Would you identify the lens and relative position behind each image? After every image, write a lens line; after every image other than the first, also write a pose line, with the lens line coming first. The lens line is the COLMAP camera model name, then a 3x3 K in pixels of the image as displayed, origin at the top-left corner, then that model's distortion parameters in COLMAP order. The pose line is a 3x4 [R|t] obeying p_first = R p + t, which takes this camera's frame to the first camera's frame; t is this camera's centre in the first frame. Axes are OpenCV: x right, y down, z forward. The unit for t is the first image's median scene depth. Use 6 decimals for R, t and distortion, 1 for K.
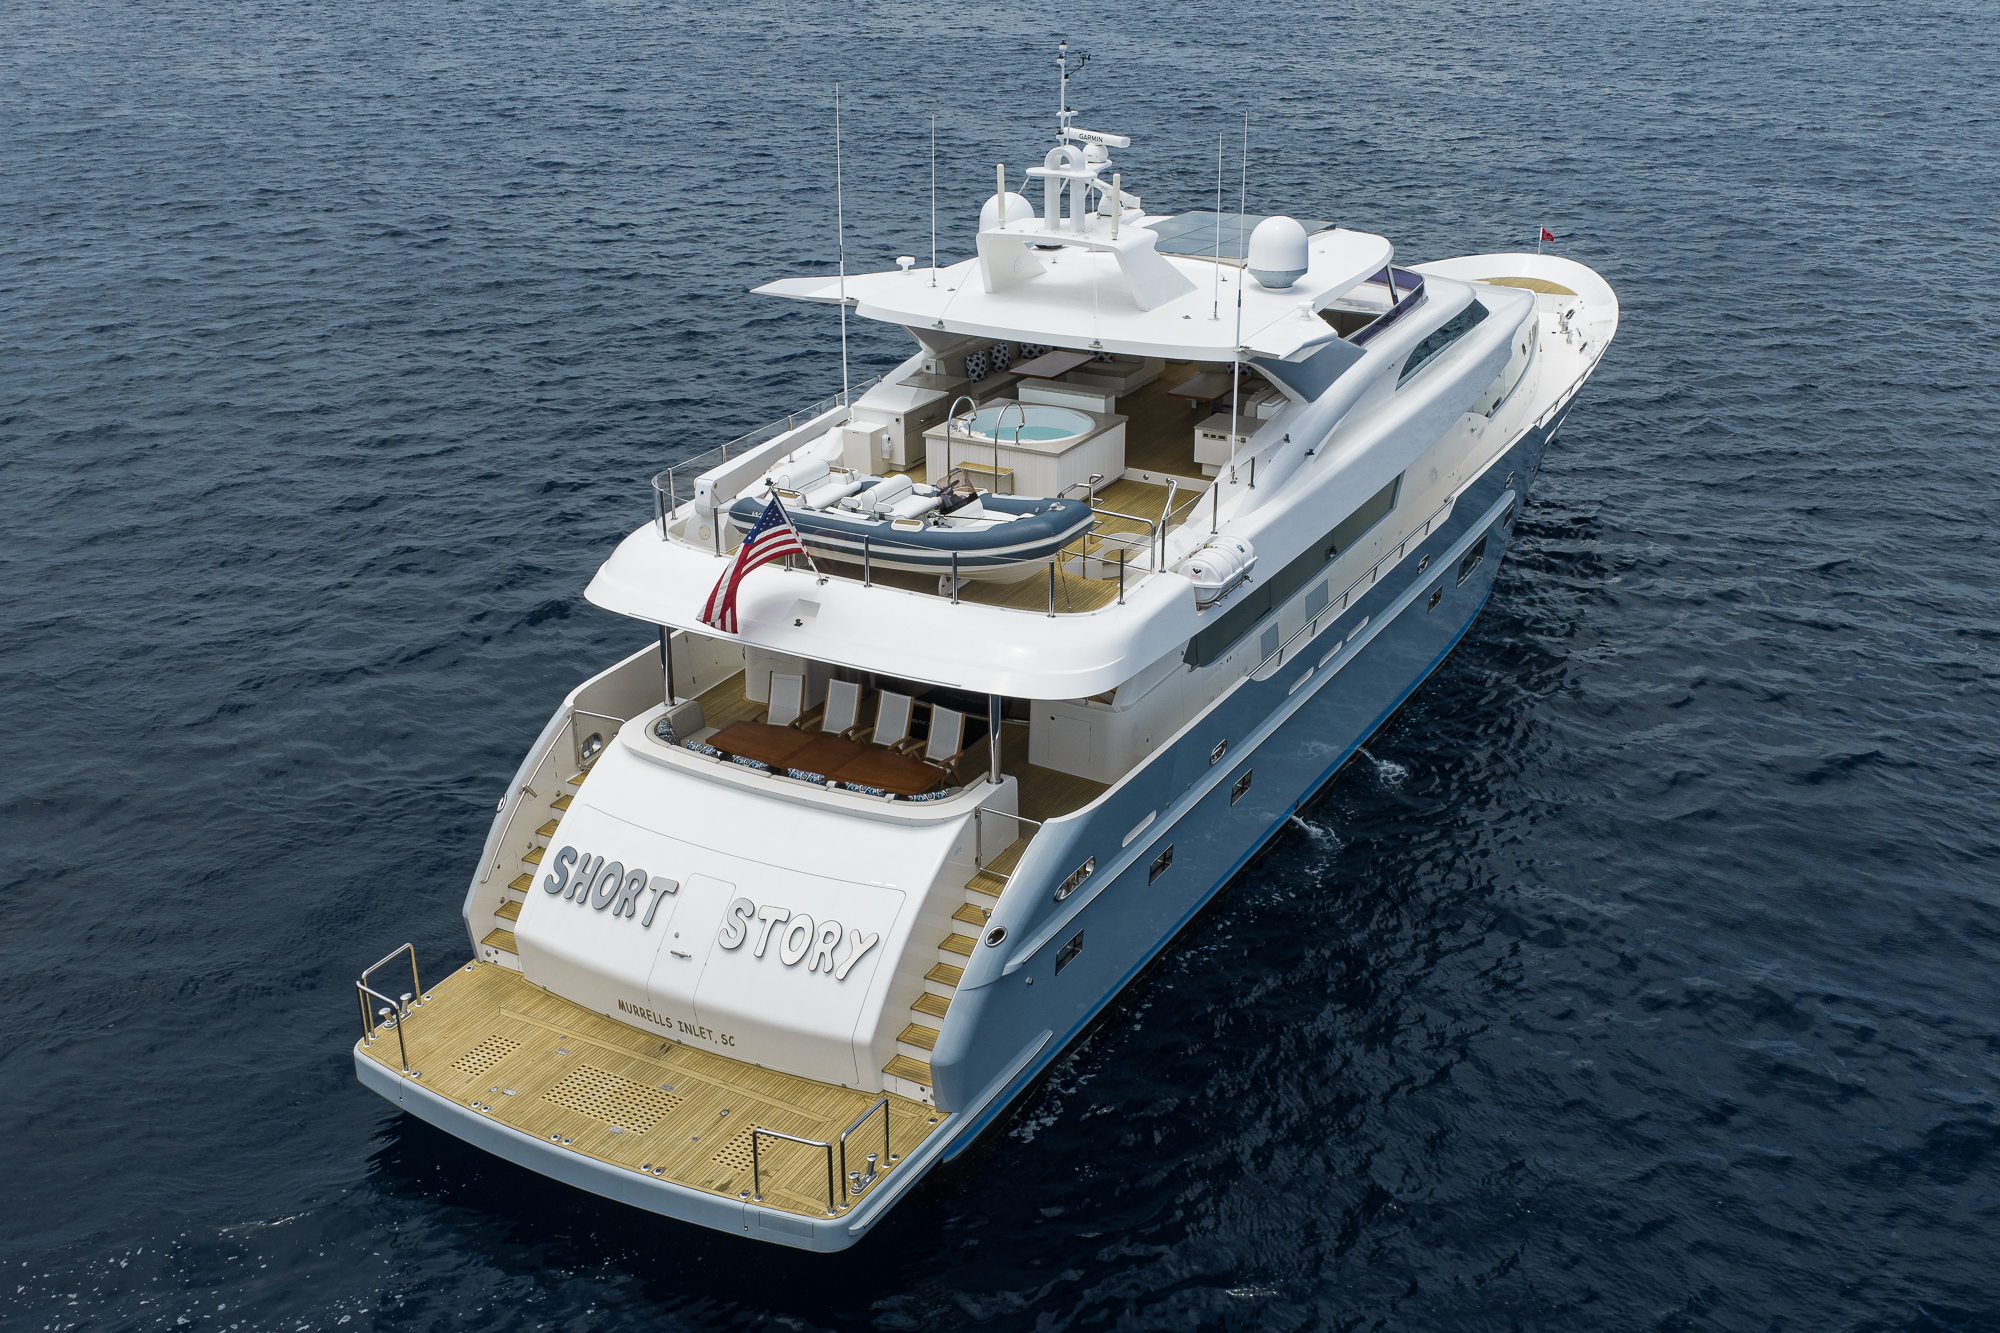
lens RADIAL K [[2007.5, 0, 873.8], [0, 2007.5, 661.5], [0, 0, 1]] dist [-0.001610, -0.050328]
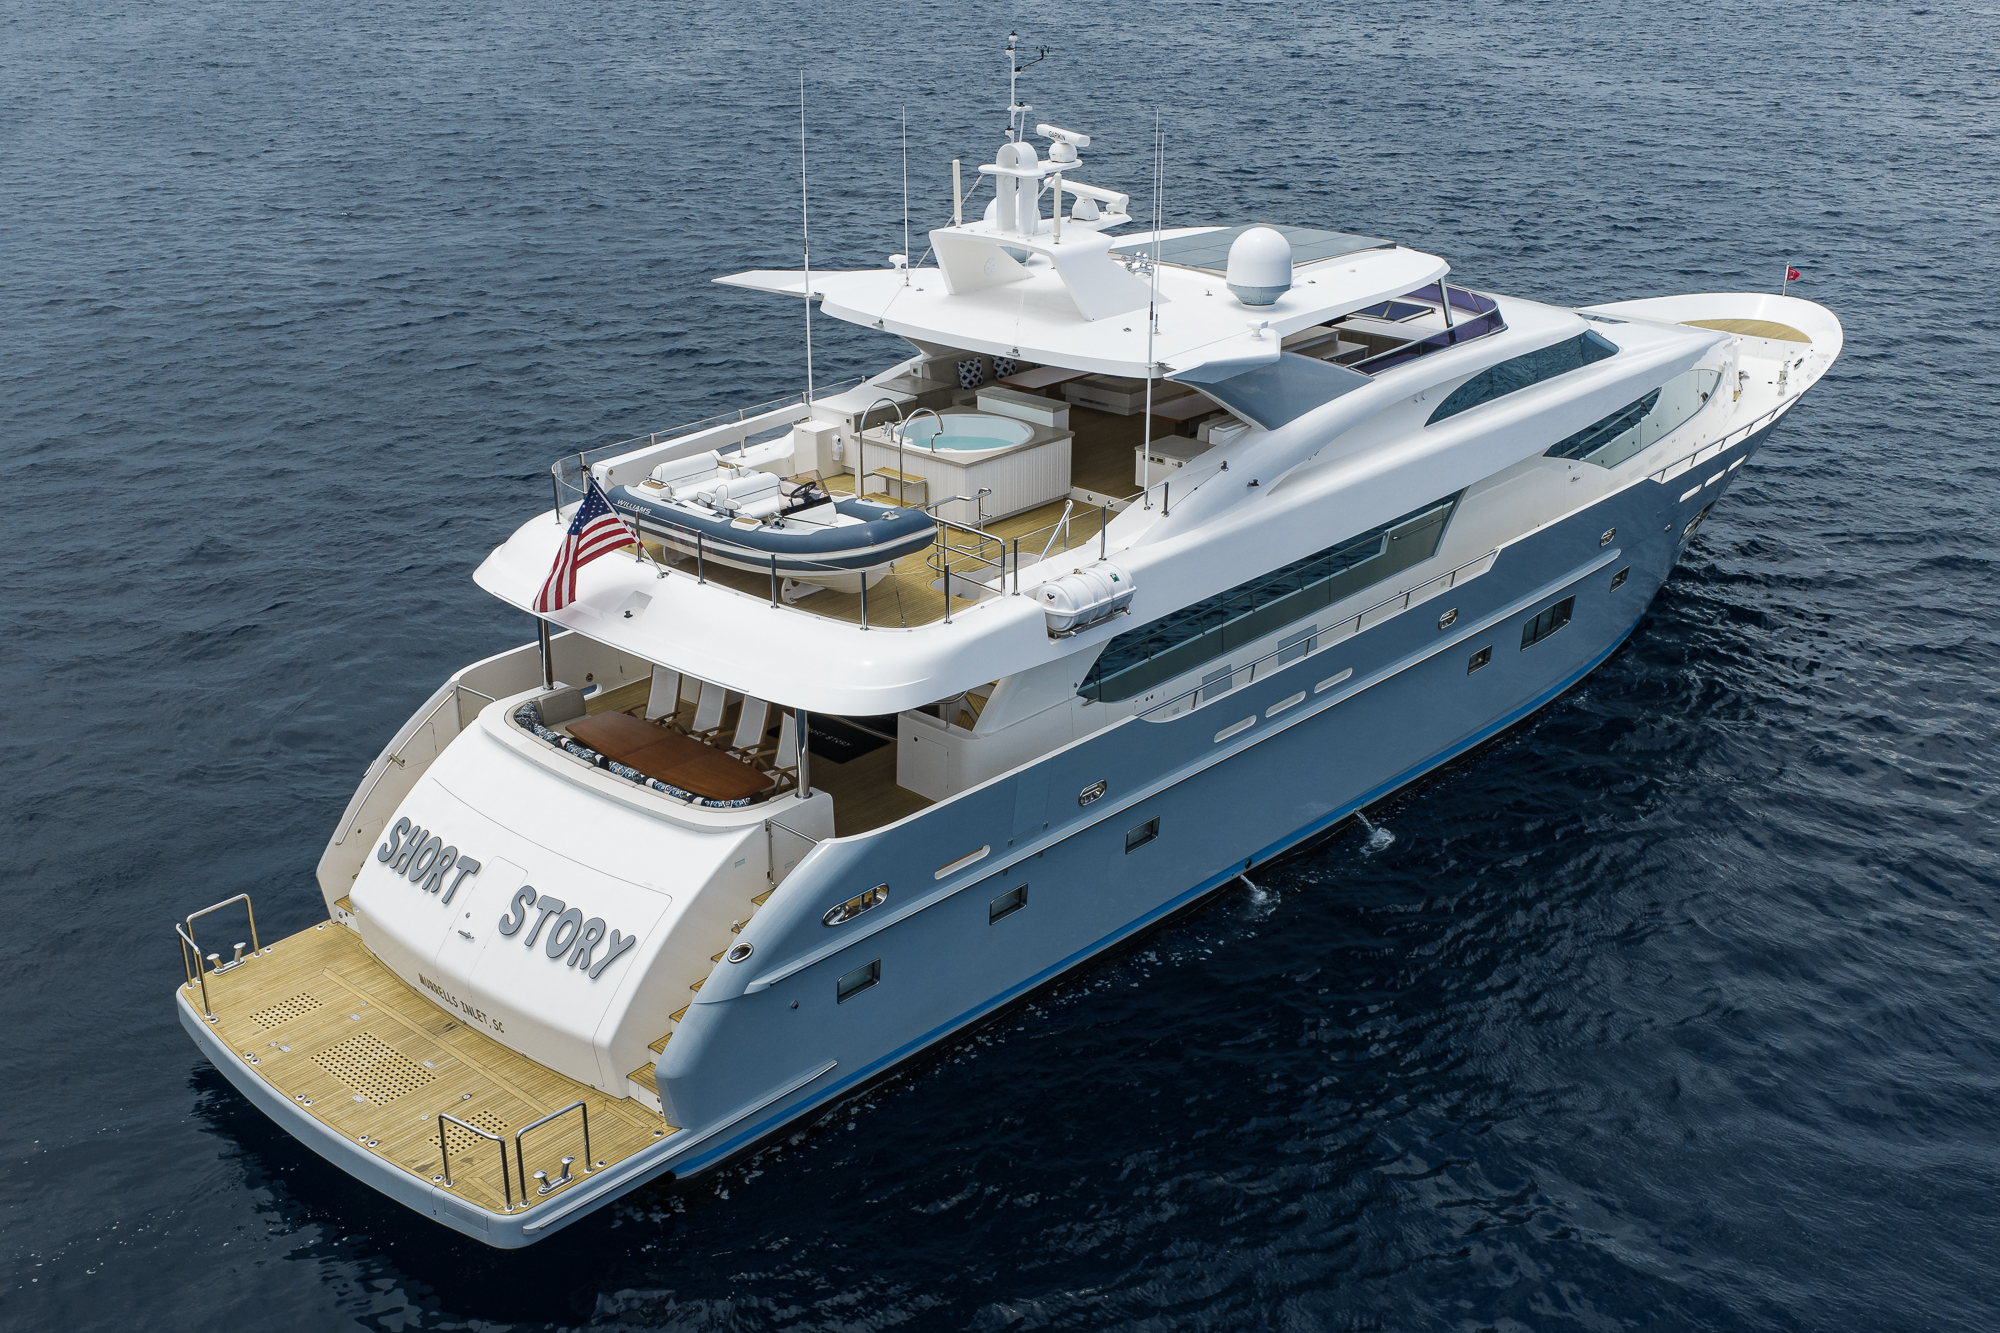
lens RADIAL K [[2067.3, 0, 1000.0], [0, 2067.3, 666.5], [0, 0, 1]] dist [0.008105, -0.054814]
pose [[0.969986, 0.088591, -0.226450, 0.353820], [-0.091308, 0.995822, -0.001531, -0.008436], [0.225368, 0.022162, 0.974022, 0.053184]]
